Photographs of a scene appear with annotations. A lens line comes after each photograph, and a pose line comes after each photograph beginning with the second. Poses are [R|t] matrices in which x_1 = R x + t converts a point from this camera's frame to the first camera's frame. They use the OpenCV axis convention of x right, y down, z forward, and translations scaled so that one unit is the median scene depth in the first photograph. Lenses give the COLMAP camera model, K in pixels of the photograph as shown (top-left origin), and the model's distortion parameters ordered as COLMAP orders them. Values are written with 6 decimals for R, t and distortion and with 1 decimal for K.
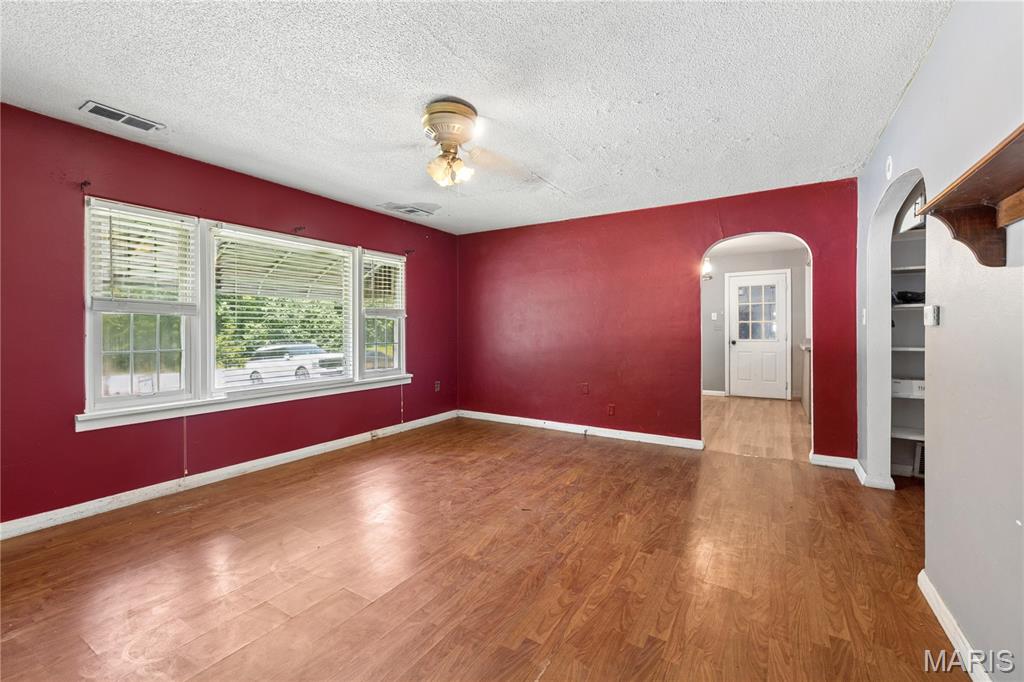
lens RADIAL K [[441.9, 0, 507.1], [0, 441.9, 330.9], [0, 0, 1]] dist [-0.002488, -0.000098]
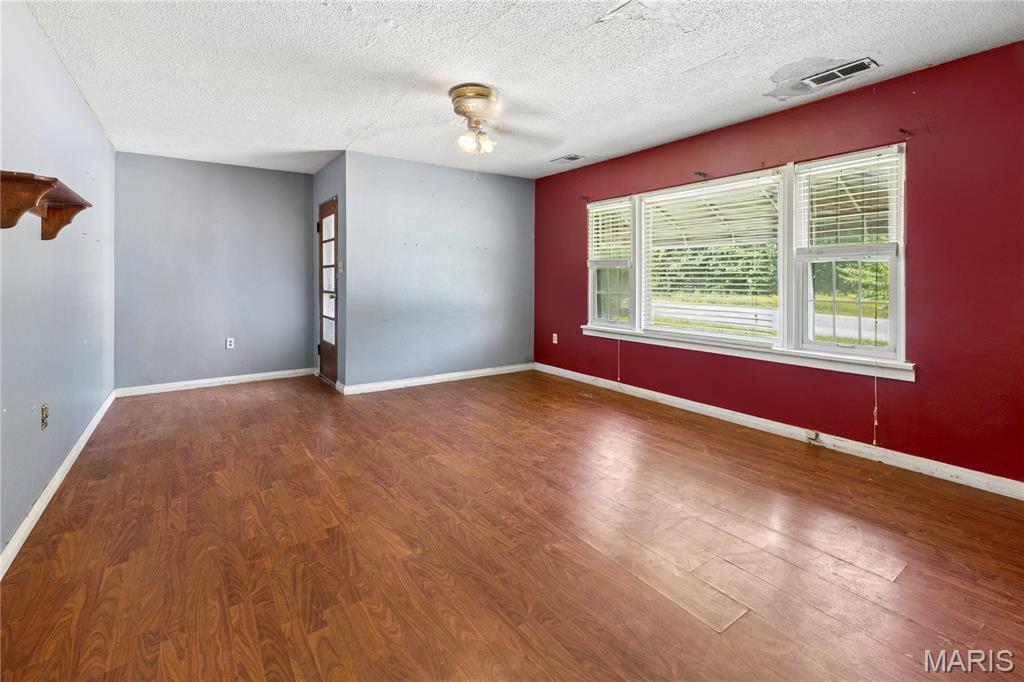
lens RADIAL K [[465.3, 0, 509.0], [0, 465.3, 272.2], [0, 0, 1]] dist [0.030591, 0.000185]
pose [[-0.412332, -0.011572, -0.910960, 0.874511], [0.000581, 0.999916, -0.012966, -0.005344], [0.911034, -0.005876, -0.412290, 1.441315]]
